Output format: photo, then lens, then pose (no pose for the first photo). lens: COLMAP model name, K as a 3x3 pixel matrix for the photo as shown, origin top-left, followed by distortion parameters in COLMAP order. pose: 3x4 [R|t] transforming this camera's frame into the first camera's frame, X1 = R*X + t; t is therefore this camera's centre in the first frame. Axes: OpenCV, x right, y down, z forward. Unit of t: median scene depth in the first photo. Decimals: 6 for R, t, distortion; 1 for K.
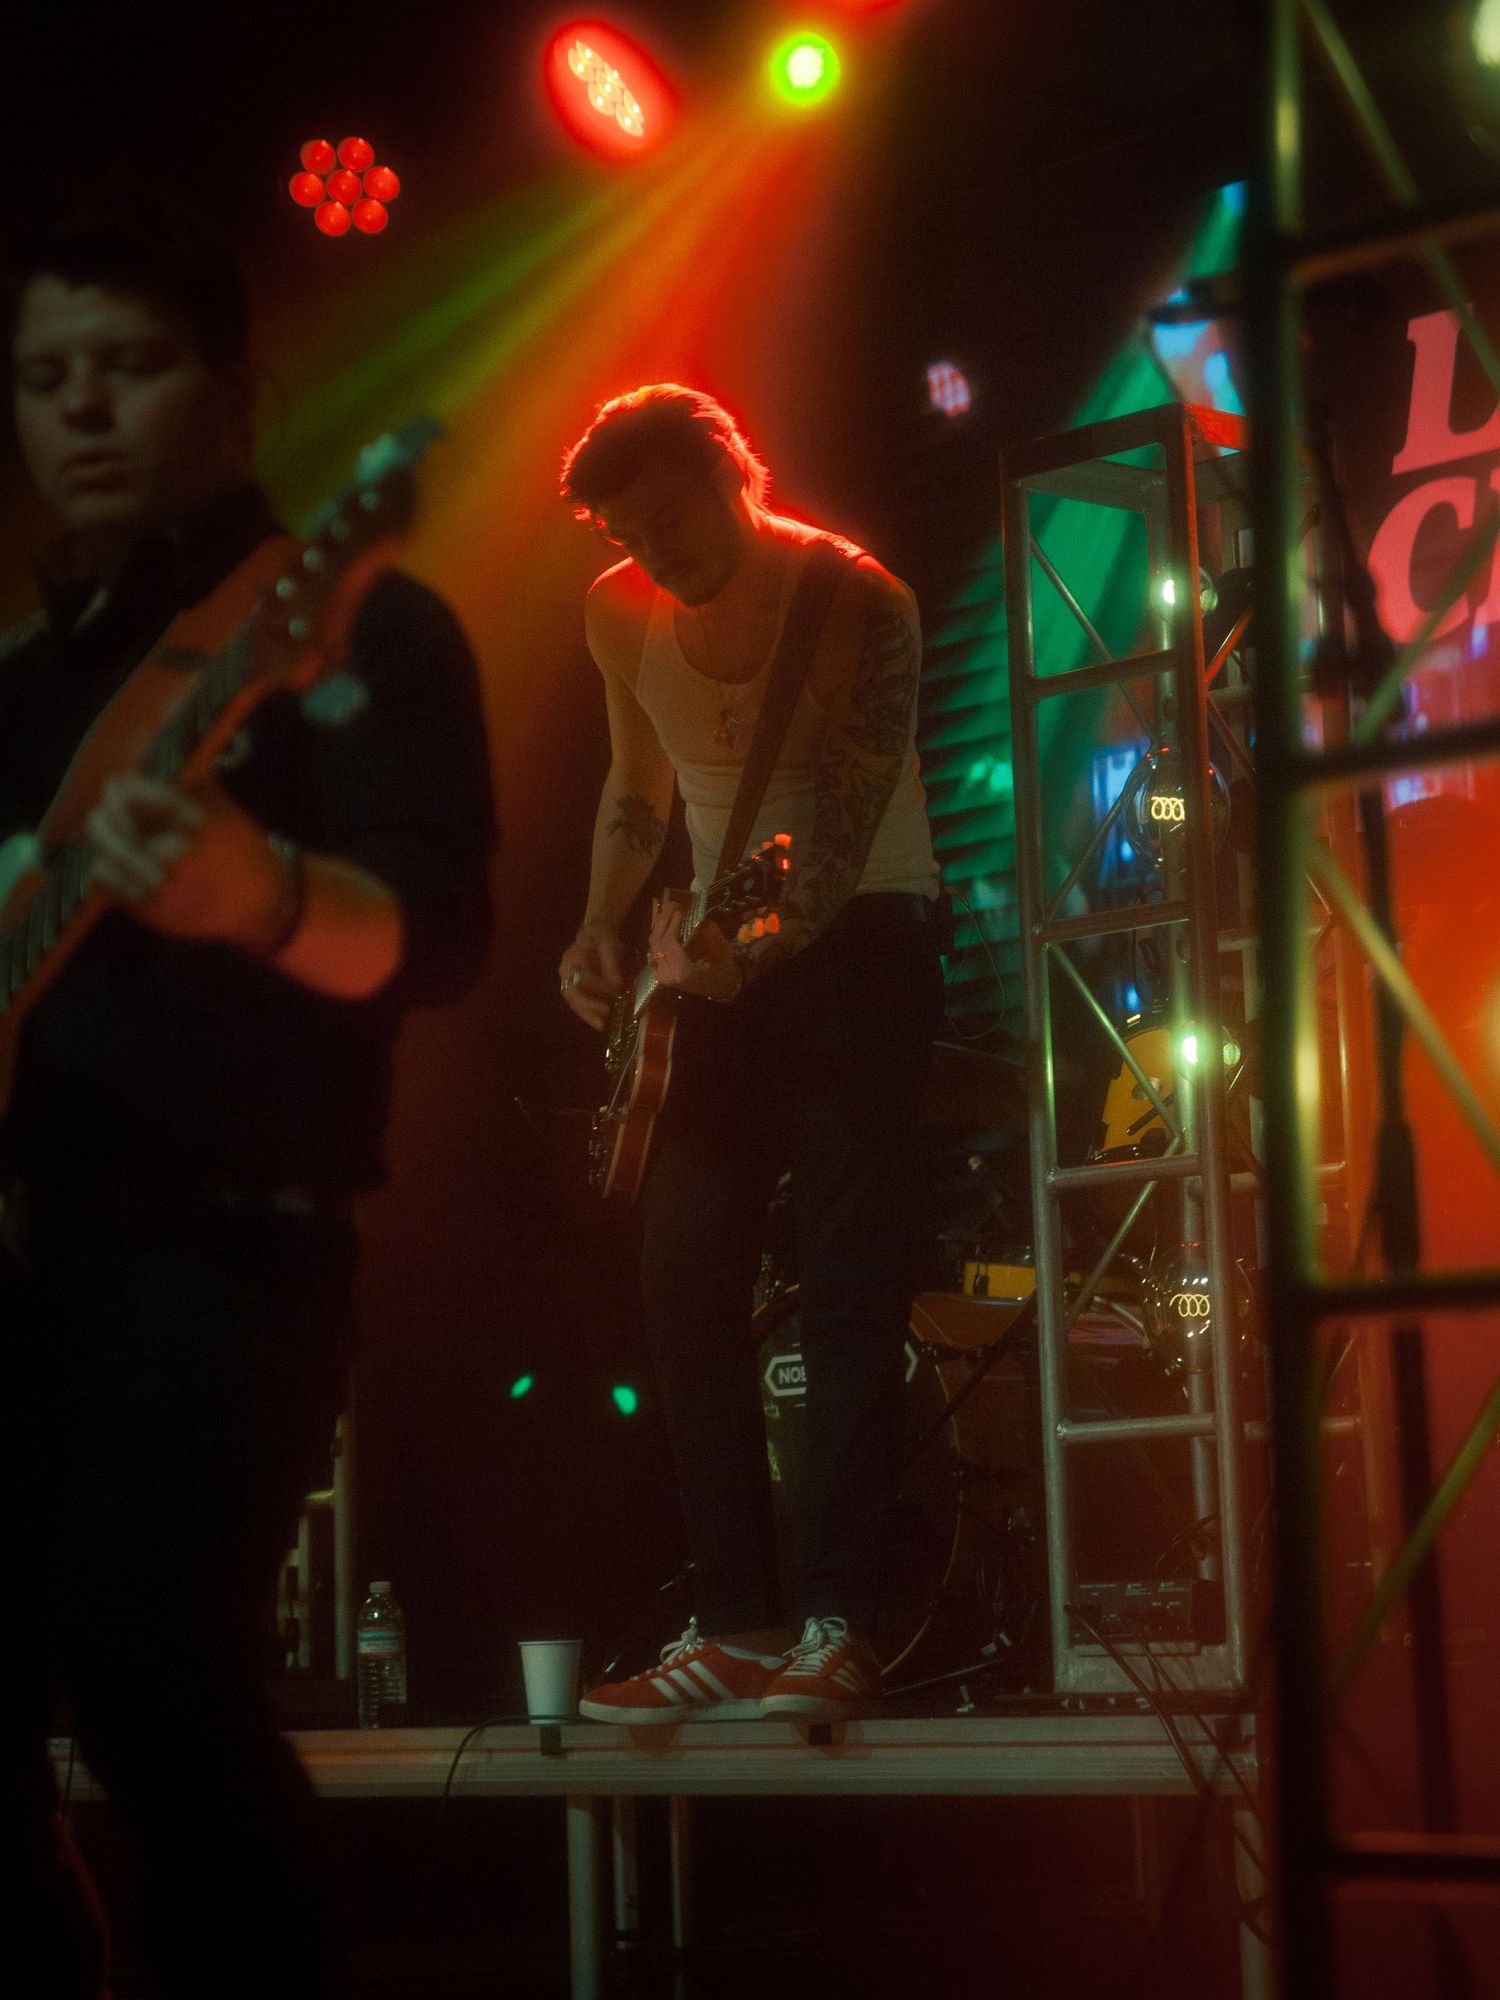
lens RADIAL K [[4185.8, 0, 752.0], [0, 4185.8, 1003.6], [0, 0, 1]] dist [0.235473, 0.000000]
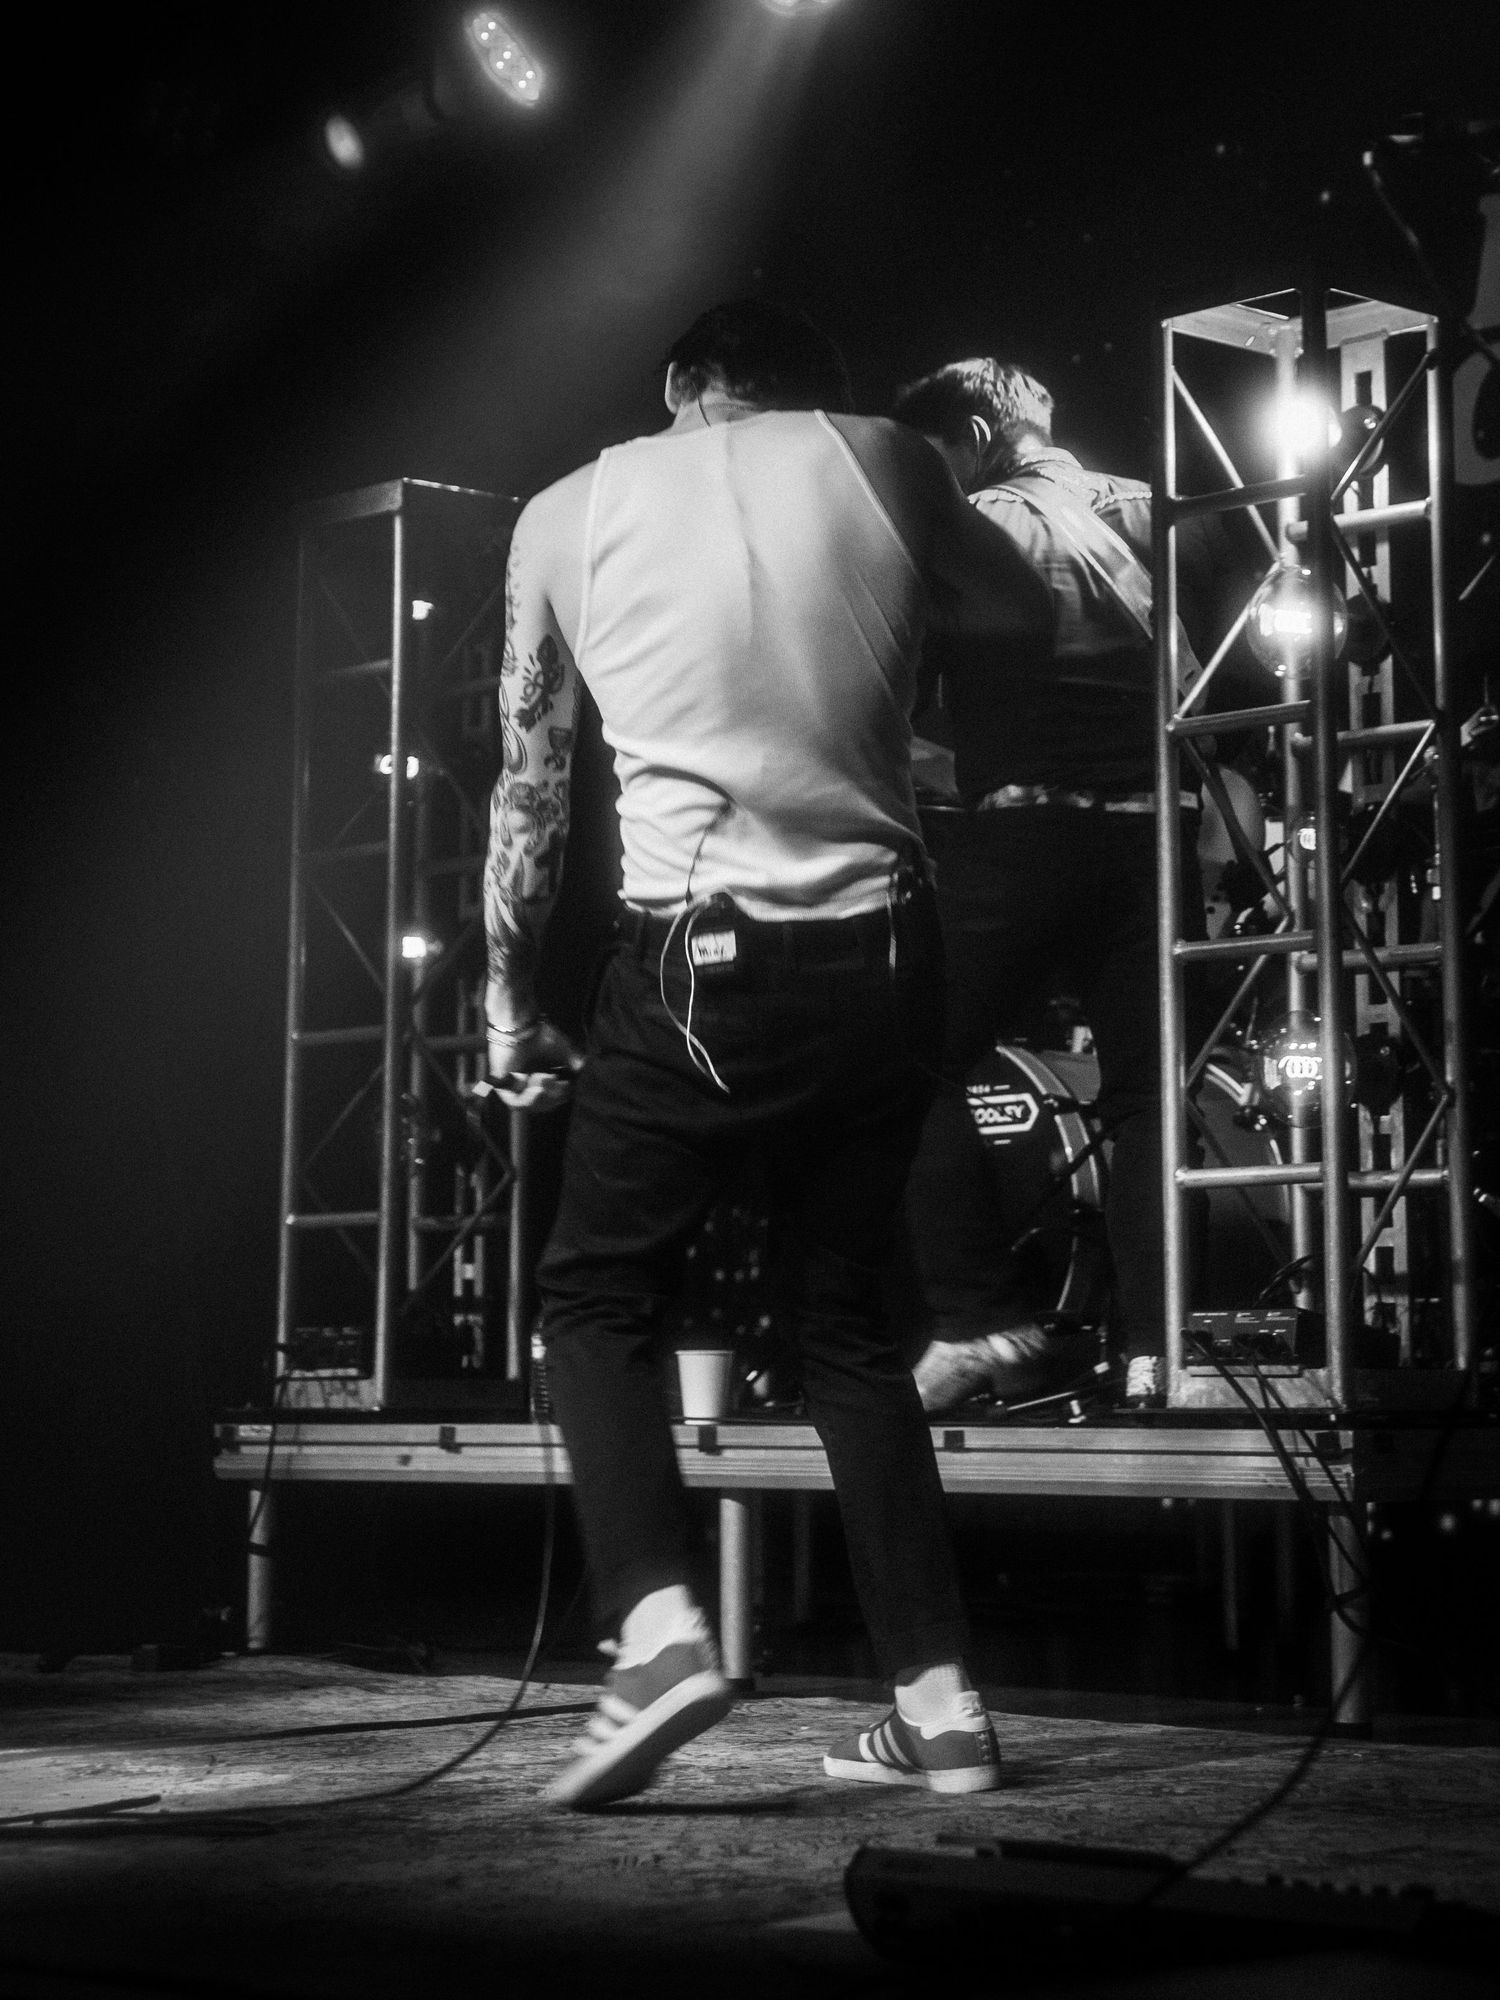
lens RADIAL K [[3410.4, 0, 747.1], [0, 3410.4, 995.6], [0, 0, 1]] dist [0.137065, 0.000000]
pose [[0.997490, 0.030314, 0.063996, -0.100935], [-0.033040, 0.998572, 0.041976, 0.019796], [-0.062632, -0.043985, 0.997067, 0.105889]]
